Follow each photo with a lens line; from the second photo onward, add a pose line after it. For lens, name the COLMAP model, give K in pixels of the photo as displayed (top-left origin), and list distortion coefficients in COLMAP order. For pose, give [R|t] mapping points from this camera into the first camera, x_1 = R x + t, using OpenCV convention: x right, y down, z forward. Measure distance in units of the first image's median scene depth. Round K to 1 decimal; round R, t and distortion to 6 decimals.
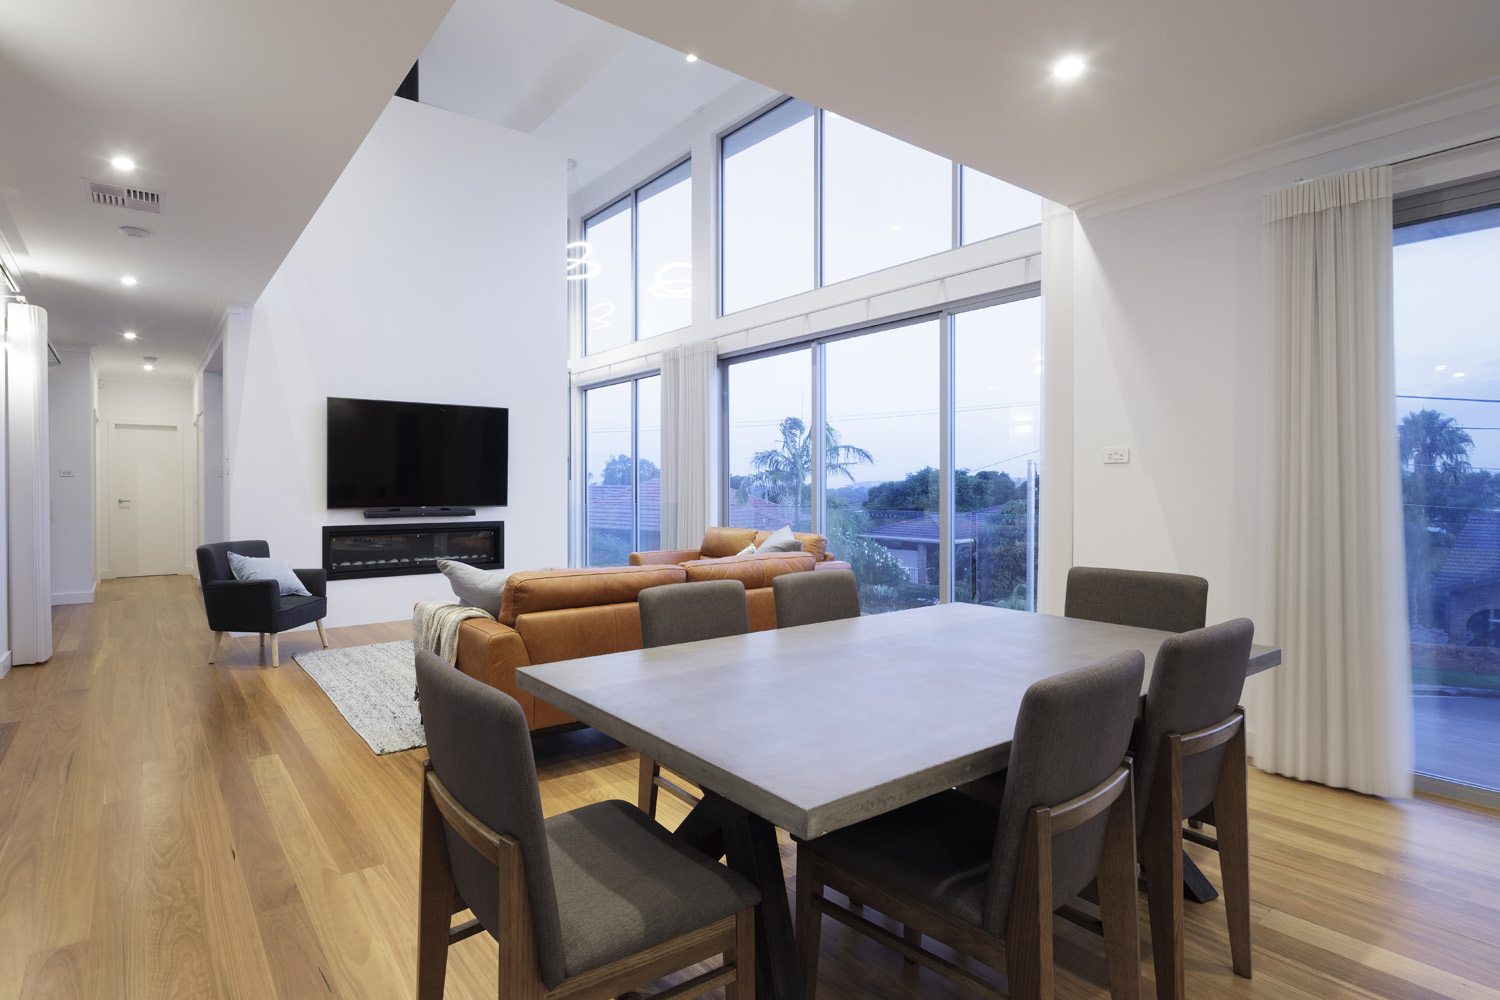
lens RADIAL K [[777.1, 0, 750.0], [0, 777.1, 500.0], [0, 0, 1]] dist [-0.002549, -0.000556]
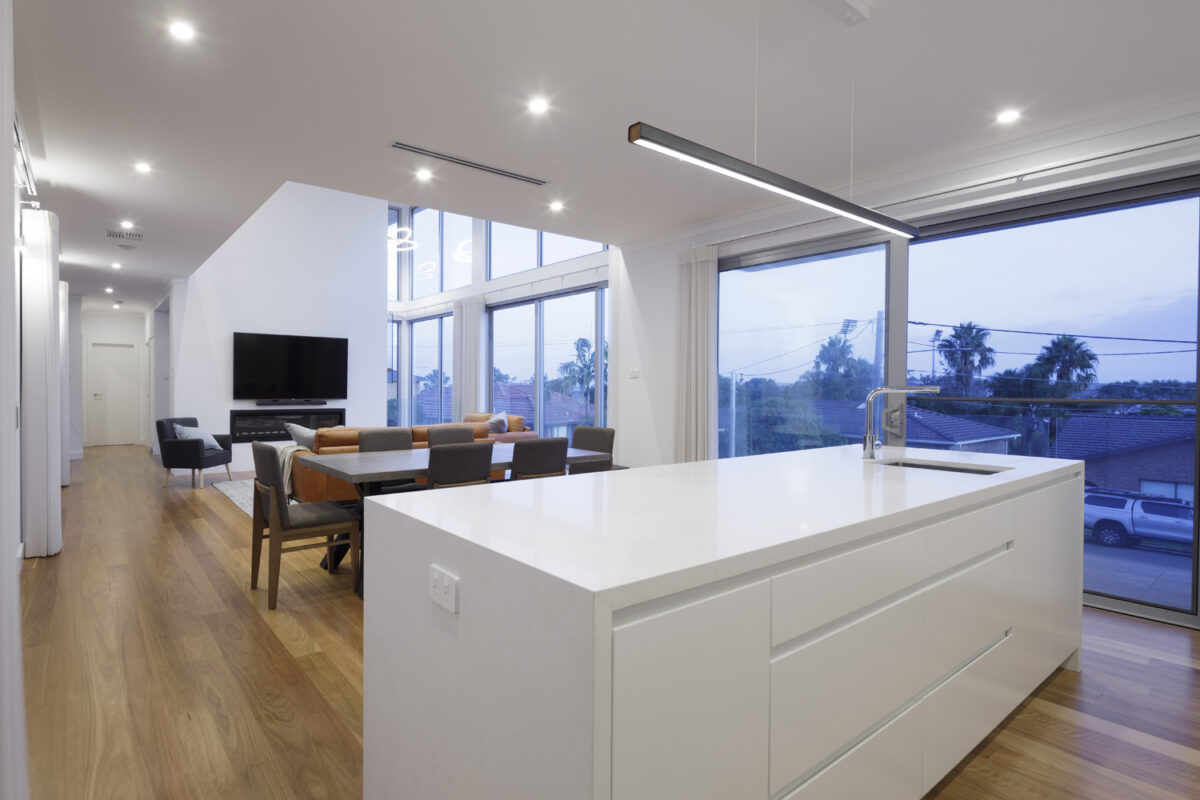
lens RADIAL K [[621.7, 0, 600.0], [0, 621.7, 400.0], [0, 0, 1]] dist [-0.002549, -0.000556]
pose [[0.999653, 0.007222, 0.025339, 0.183339], [-0.007252, 0.999973, 0.001109, 0.004807], [-0.025330, -0.001292, 0.999678, -0.309521]]
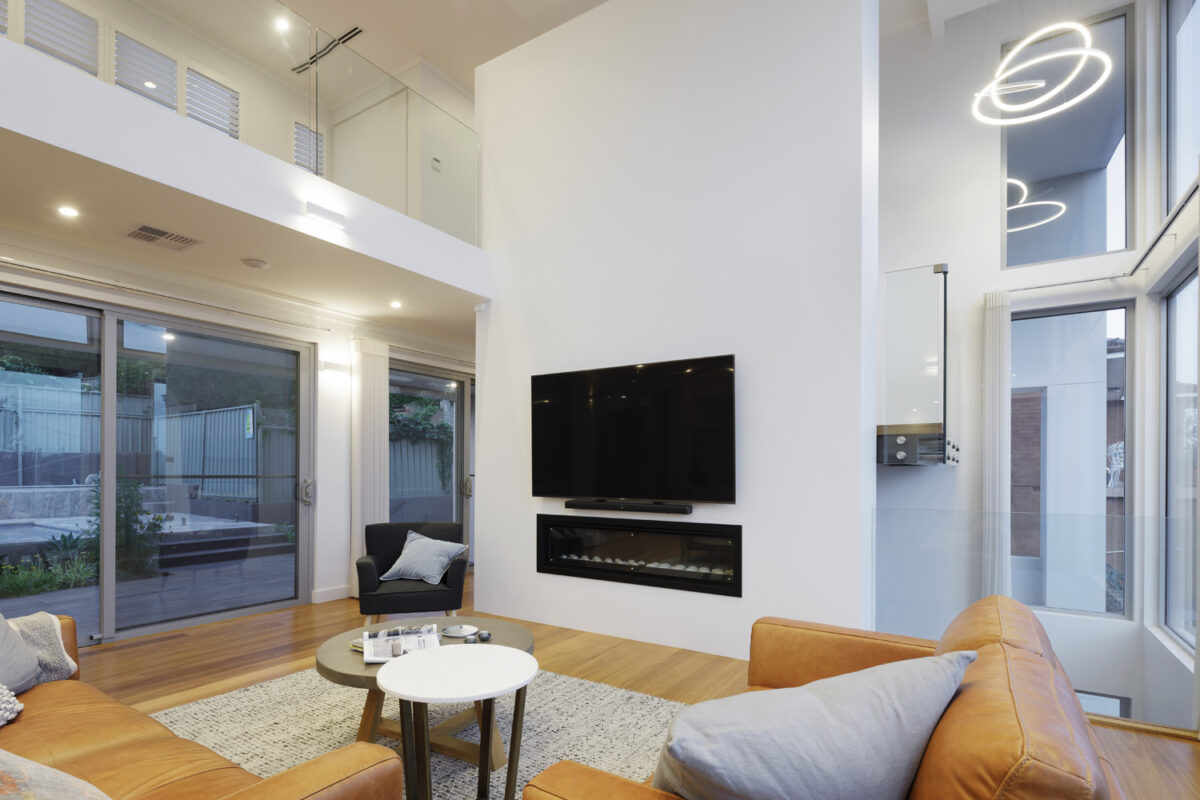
lens RADIAL K [[621.6, 0, 598.7], [0, 621.6, 470.0], [0, 0, 1]] dist [0.001844, 0.000328]
pose [[0.243139, 0.003119, -0.969986, 0.172567], [-0.019314, 0.999812, -0.001627, -0.017248], [0.969799, 0.019130, 0.243153, 0.777950]]
